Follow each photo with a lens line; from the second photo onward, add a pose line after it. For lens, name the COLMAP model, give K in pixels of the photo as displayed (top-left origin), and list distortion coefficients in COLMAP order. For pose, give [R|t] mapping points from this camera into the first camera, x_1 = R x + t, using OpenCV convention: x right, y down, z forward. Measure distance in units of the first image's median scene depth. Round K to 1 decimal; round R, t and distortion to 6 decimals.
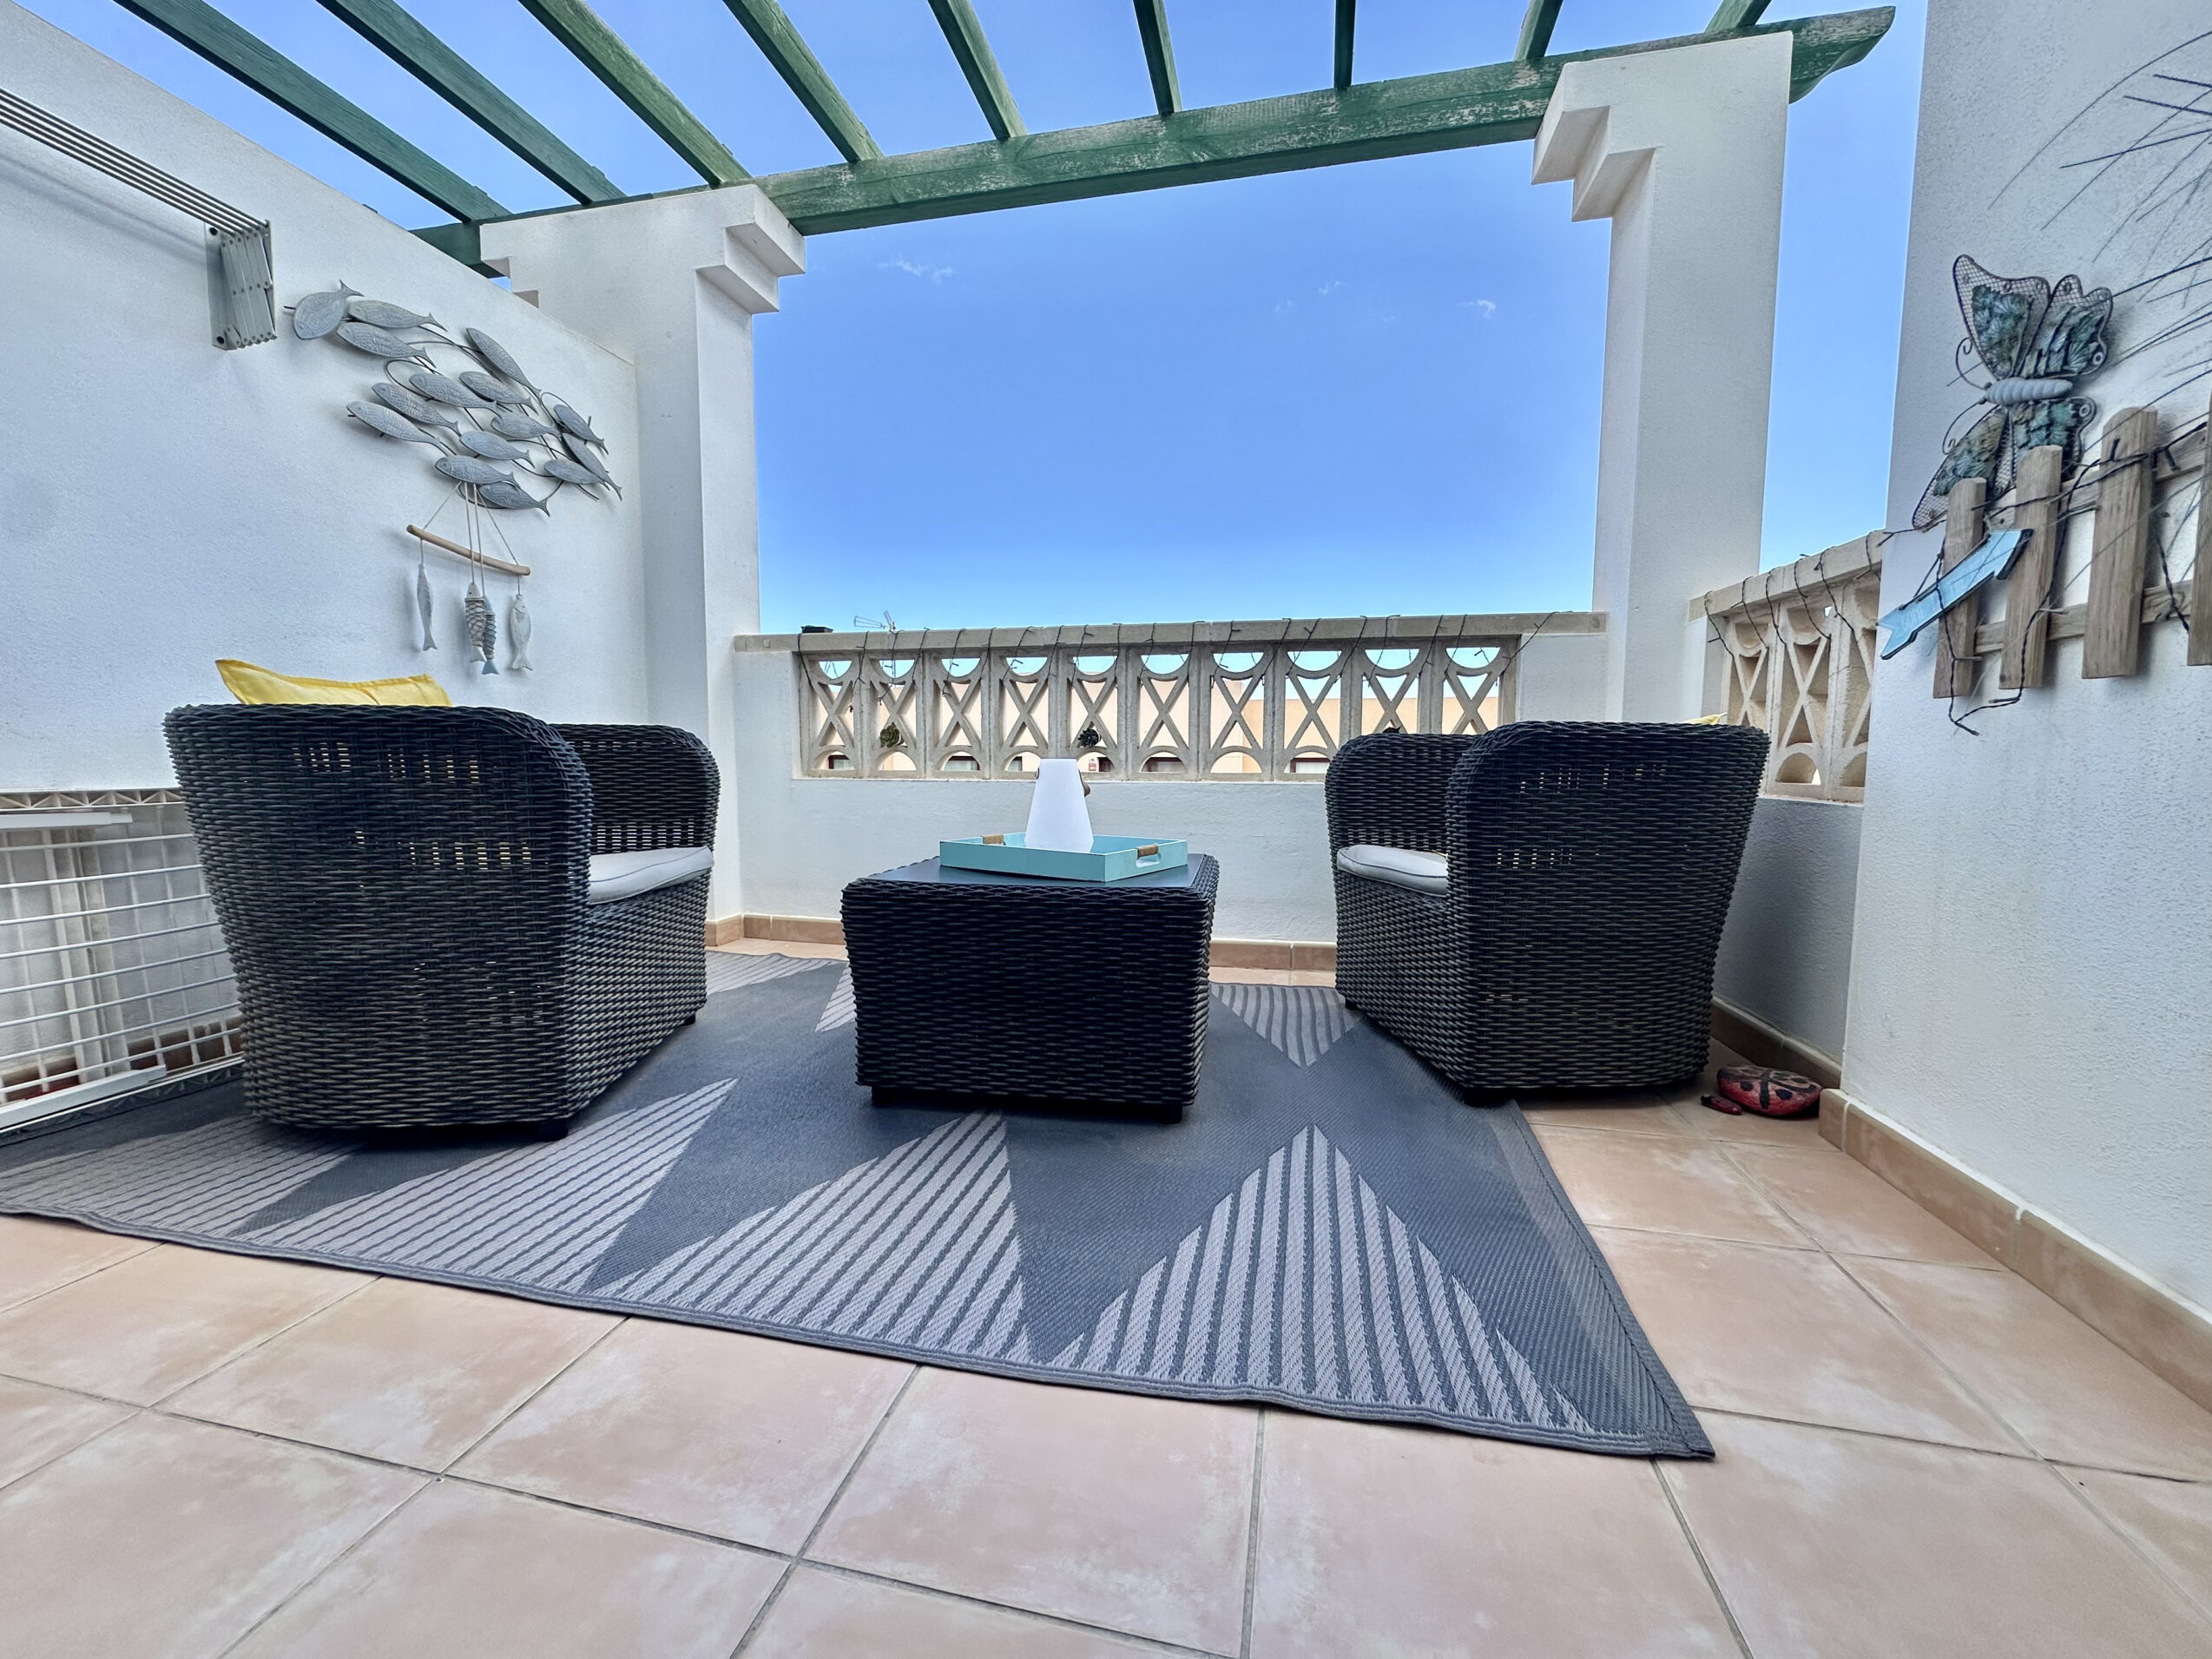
lens RADIAL K [[882.6, 0, 1106.2], [0, 882.6, 830.8], [0, 0, 1]] dist [-0.004457, 0.000815]
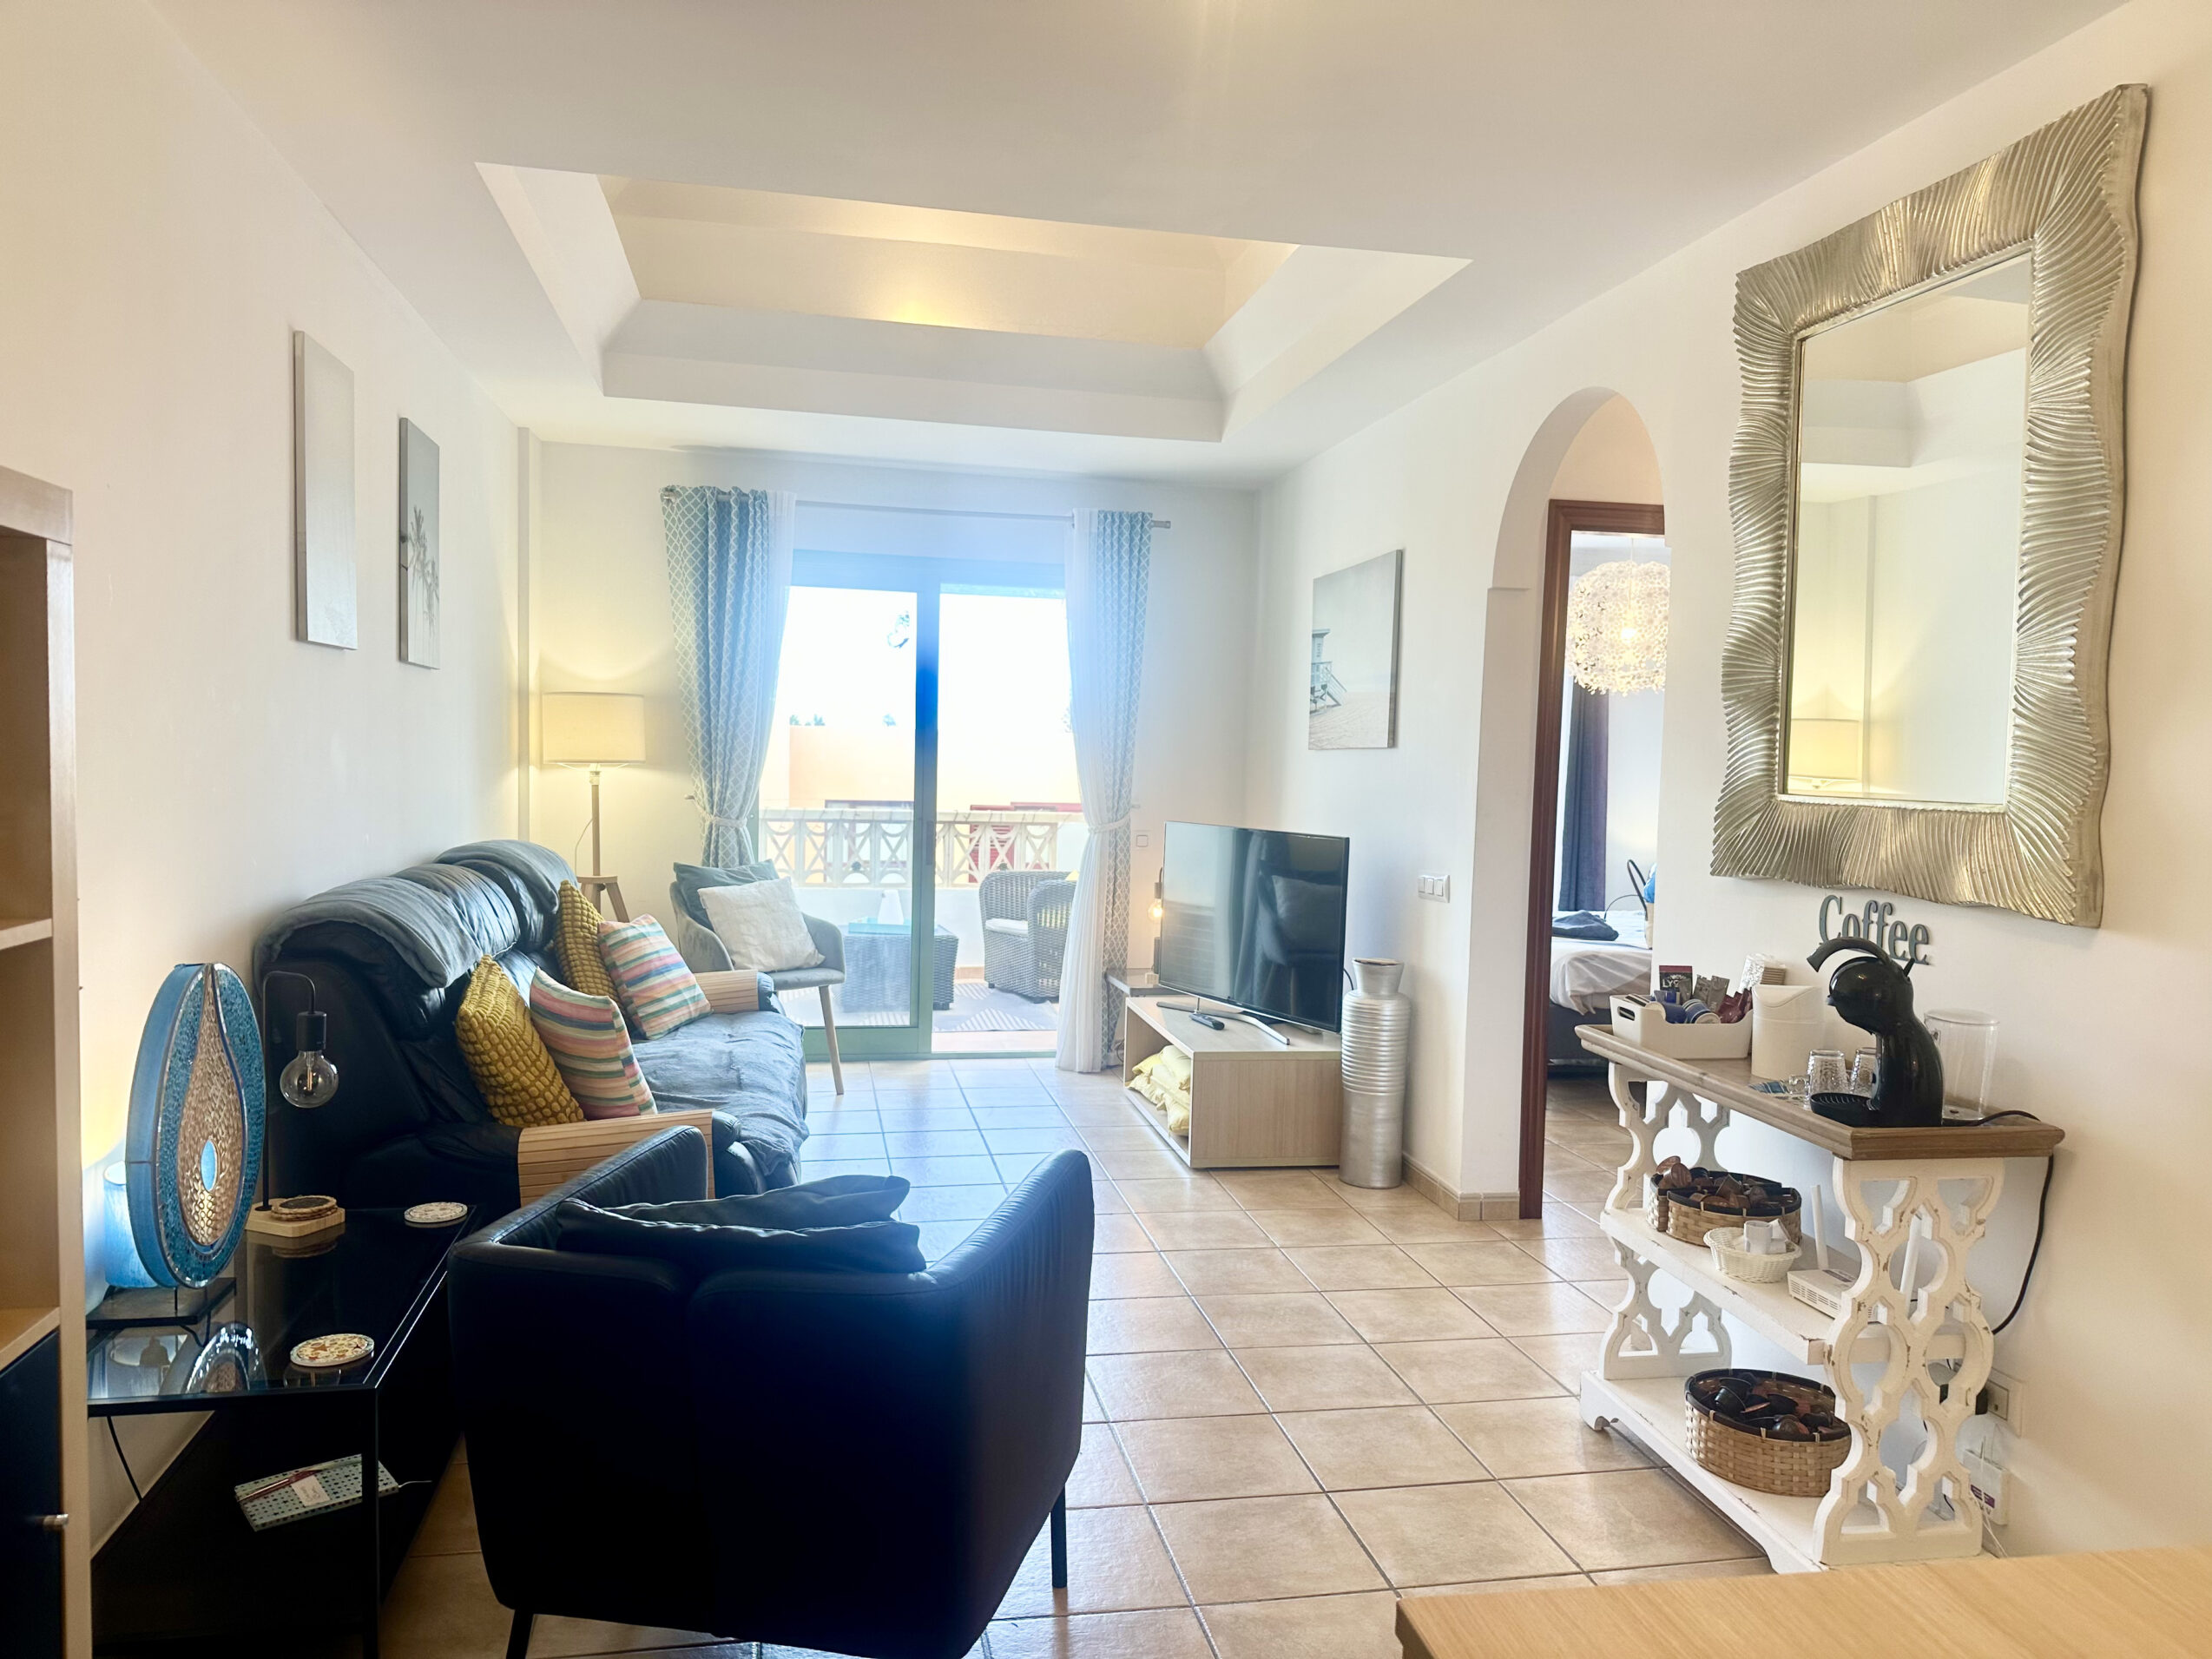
lens RADIAL K [[1538.6, 0, 1112.0], [0, 1538.6, 850.7], [0, 0, 1]] dist [0.029452, -0.039452]
pose [[0.912807, -0.008666, 0.408299, -0.956153], [0.014107, 0.999847, -0.010316, -0.103217], [-0.408147, 0.015176, 0.912790, -2.509846]]
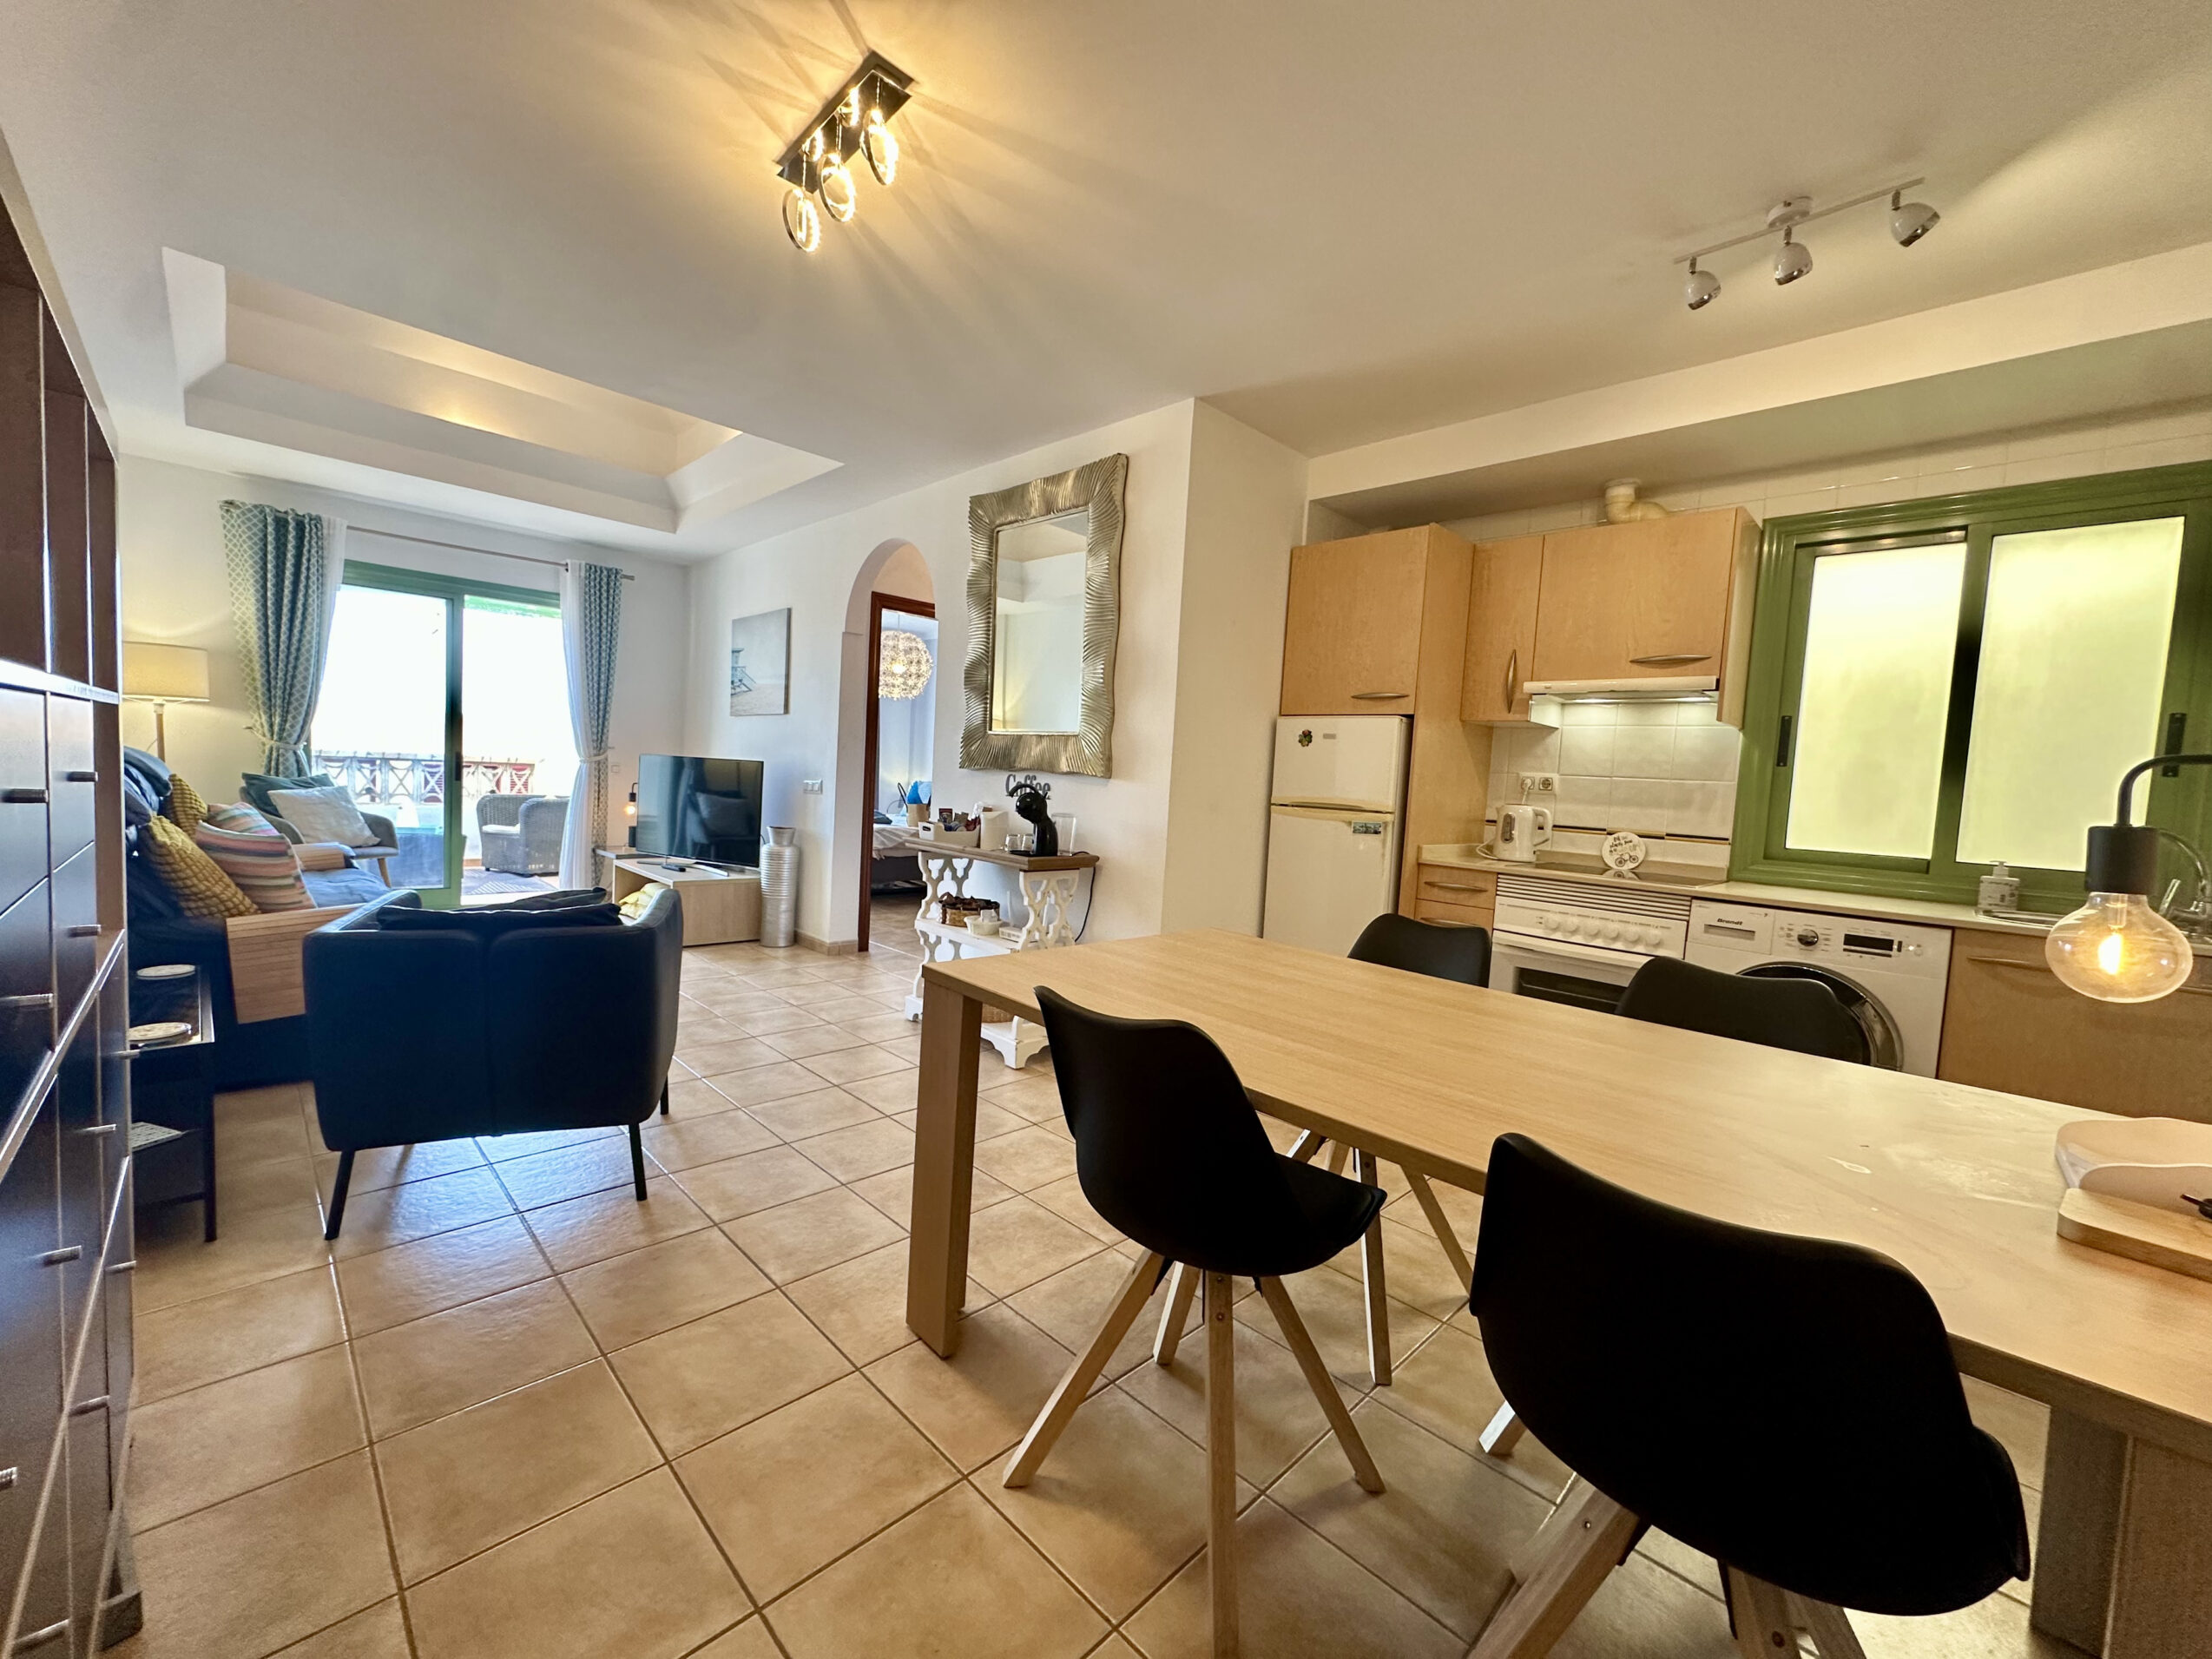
lens RADIAL K [[882.6, 0, 1104.4], [0, 882.6, 828.4], [0, 0, 1]] dist [-0.004457, 0.000815]
pose [[0.535160, -0.029521, 0.844235, -1.209384], [0.017321, 0.999563, 0.023973, -0.012220], [-0.844573, 0.001794, 0.535437, -2.633819]]
